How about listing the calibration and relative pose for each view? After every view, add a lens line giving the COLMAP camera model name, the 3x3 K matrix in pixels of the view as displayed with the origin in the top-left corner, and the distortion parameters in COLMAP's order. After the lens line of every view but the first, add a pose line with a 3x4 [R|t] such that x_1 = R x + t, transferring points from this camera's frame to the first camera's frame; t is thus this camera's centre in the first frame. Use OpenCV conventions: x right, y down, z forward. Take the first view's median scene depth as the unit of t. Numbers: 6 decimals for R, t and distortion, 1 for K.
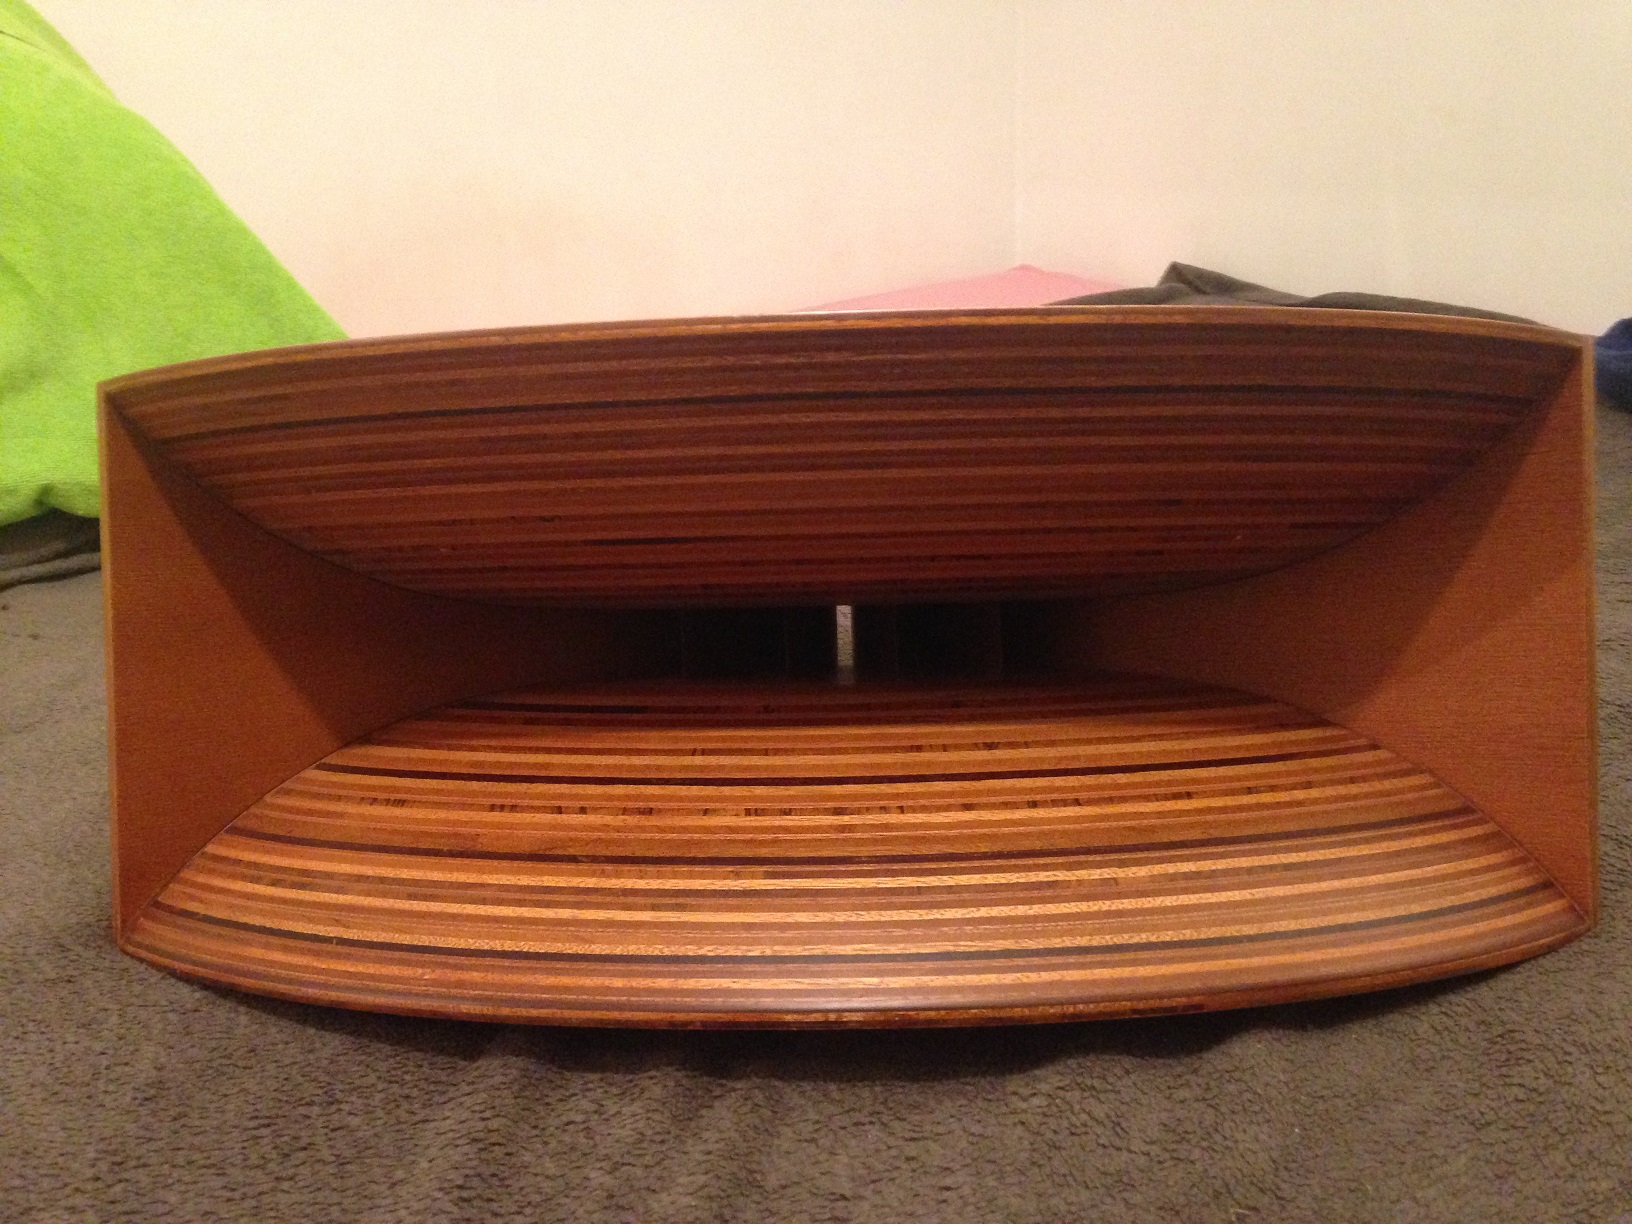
lens RADIAL K [[1582.0, 0, 817.5], [0, 1582.0, 639.7], [0, 0, 1]] dist [0.206298, -0.371218]
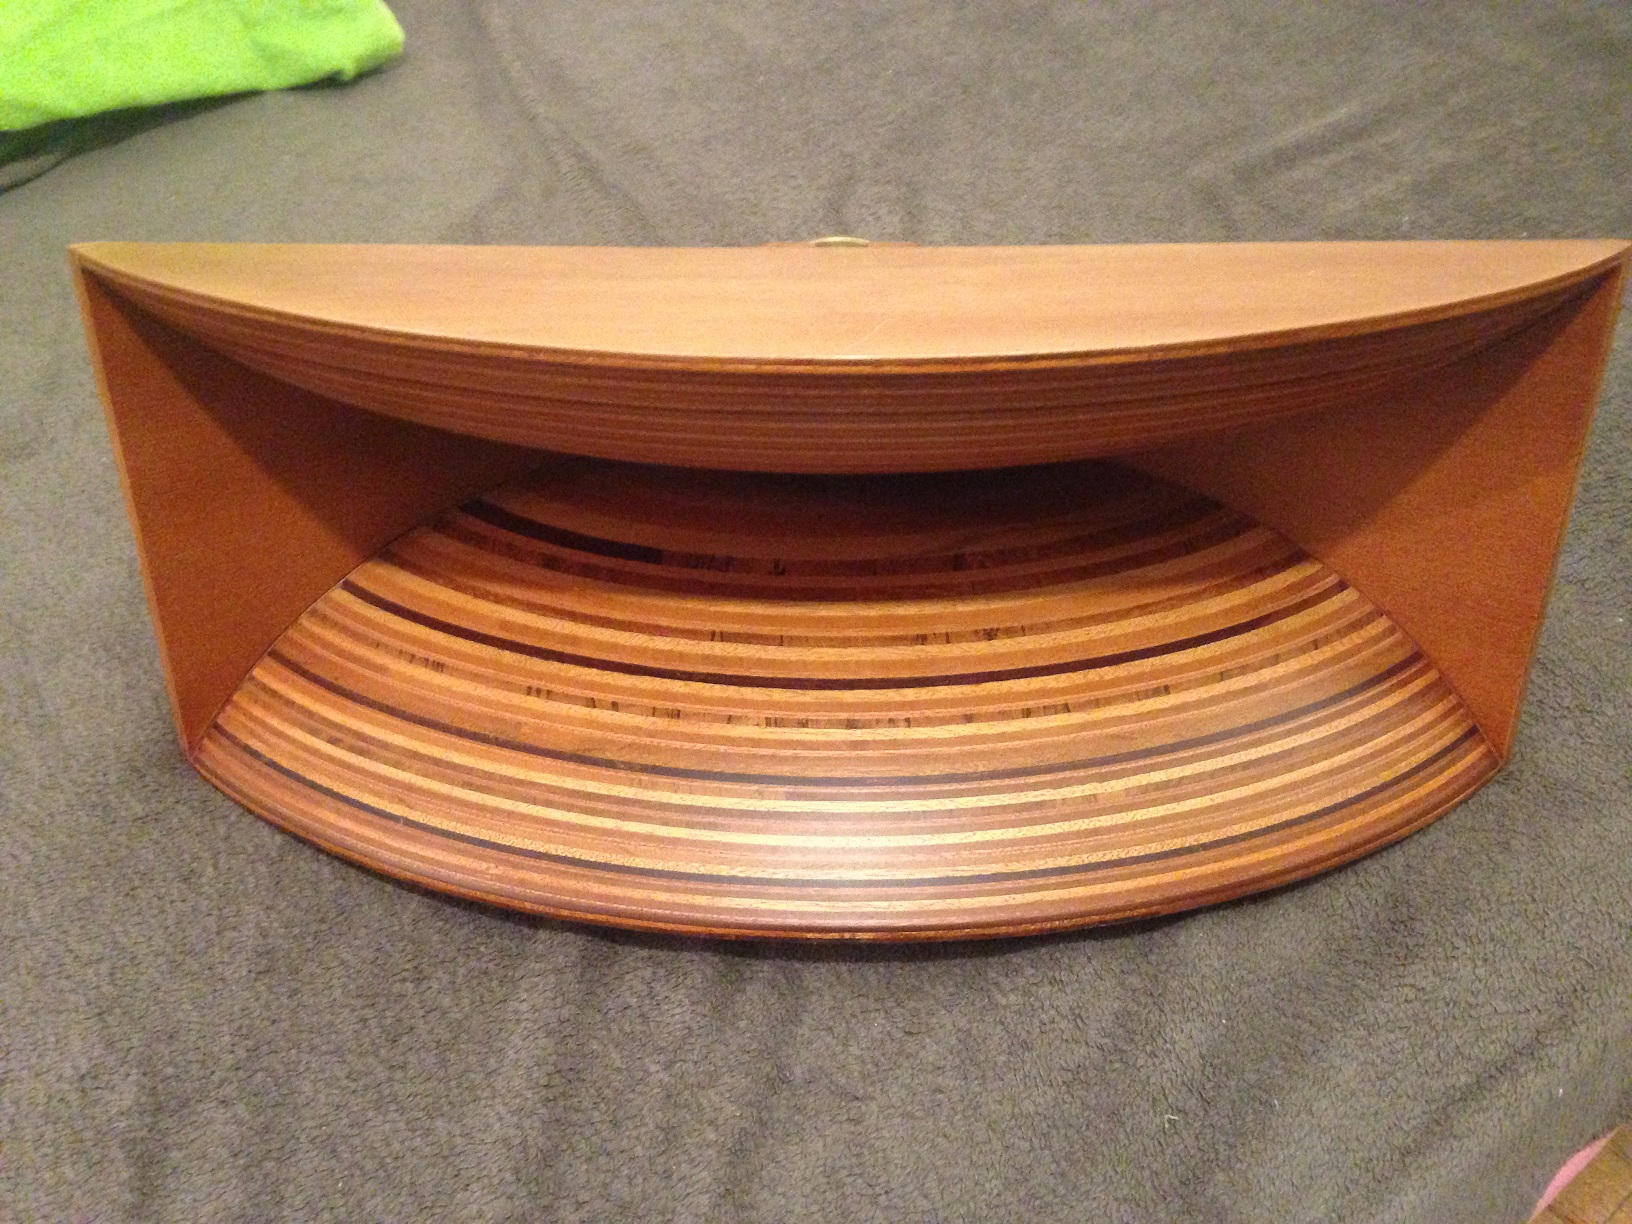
lens RADIAL K [[1582.0, 0, 817.5], [0, 1582.0, 639.7], [0, 0, 1]] dist [0.206298, -0.371218]
pose [[0.999119, 0.002926, 0.041875, -0.058074], [-0.021812, 0.888514, 0.458330, -0.462379], [-0.035866, -0.458839, 0.887795, 0.054152]]
